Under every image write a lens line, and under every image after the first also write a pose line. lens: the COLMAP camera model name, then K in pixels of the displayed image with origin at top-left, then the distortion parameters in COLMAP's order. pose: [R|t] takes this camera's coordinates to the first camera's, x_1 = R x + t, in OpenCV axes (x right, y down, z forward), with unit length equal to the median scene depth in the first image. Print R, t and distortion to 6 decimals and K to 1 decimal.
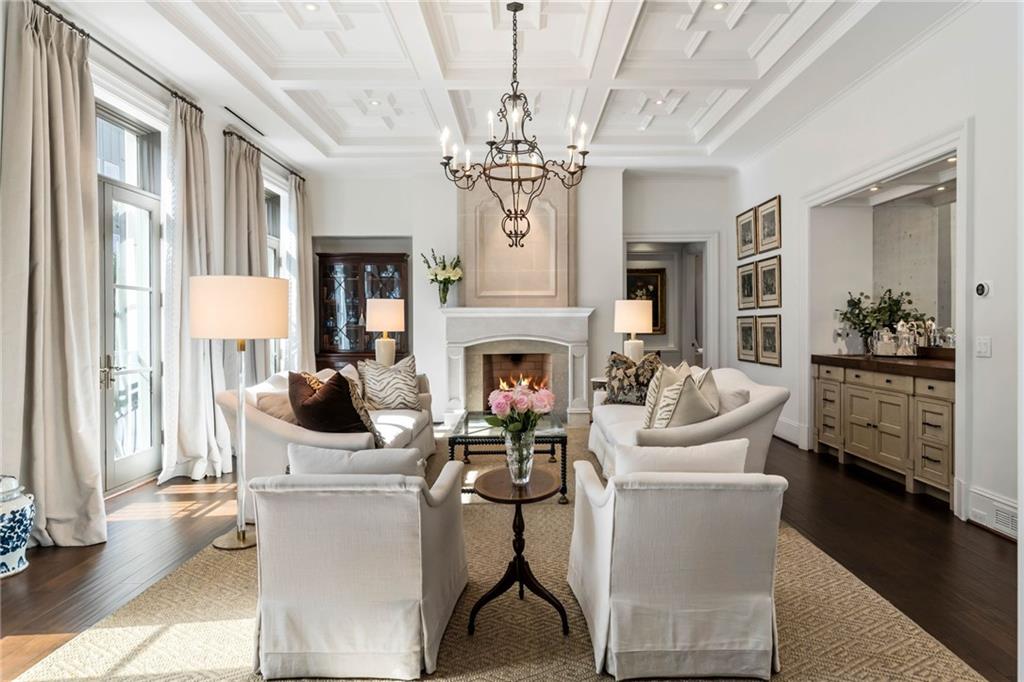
lens RADIAL K [[620.5, 0, 533.2], [0, 620.5, 334.6], [0, 0, 1]] dist [-0.006796, 0.000488]
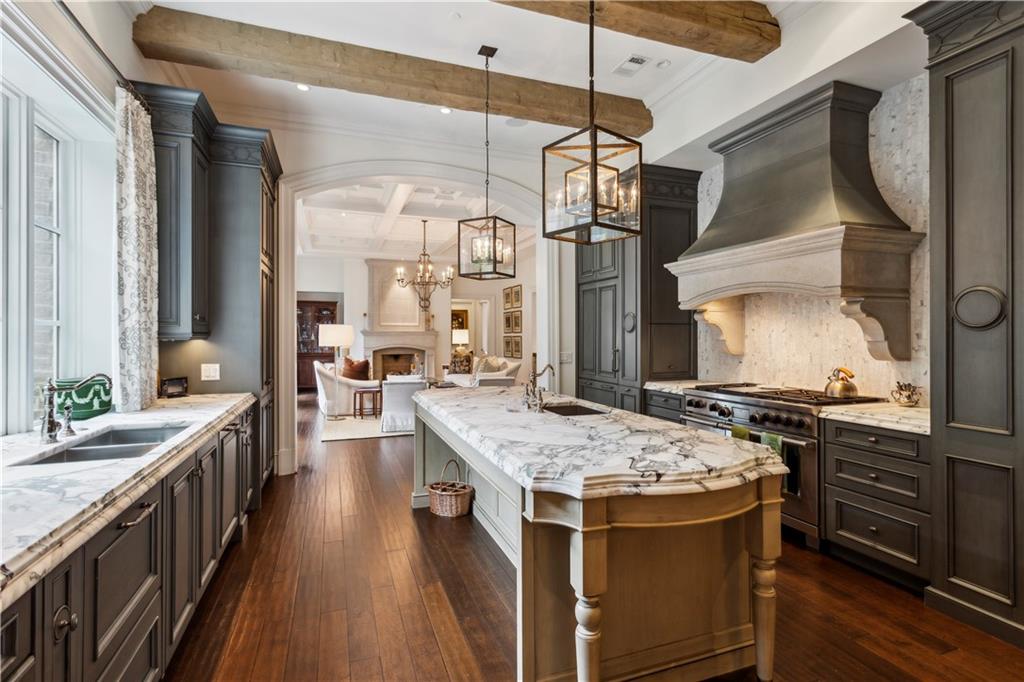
lens RADIAL K [[485.2, 0, 512.0], [0, 485.2, 341.0], [0, 0, 1]] dist [0.000107, 0.000082]
pose [[0.943305, 0.001393, 0.331923, -0.252929], [0.000877, 0.999977, -0.006689, -0.001132], [-0.331925, 0.006601, 0.943283, -0.747975]]
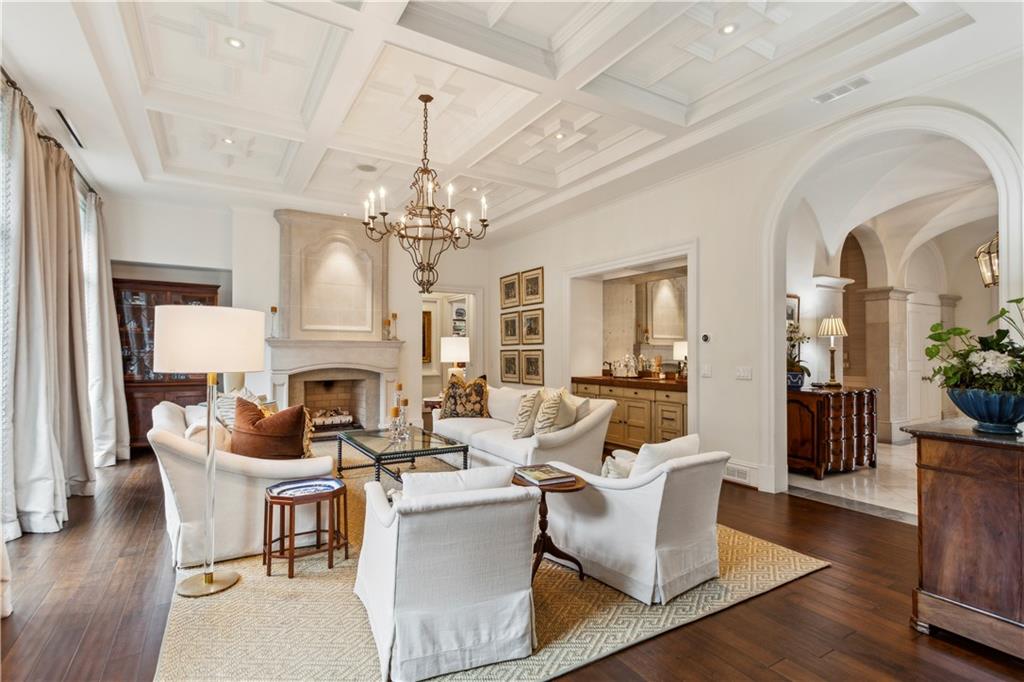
lens RADIAL K [[490.1, 0, 515.1], [0, 490.1, 354.5], [0, 0, 1]] dist [0.002593, 0.000591]
pose [[0.860906, 0.006363, 0.508724, -0.254905], [0.000698, 0.999906, -0.013689, -0.005234], [-0.508763, 0.012140, 0.860821, 0.054830]]
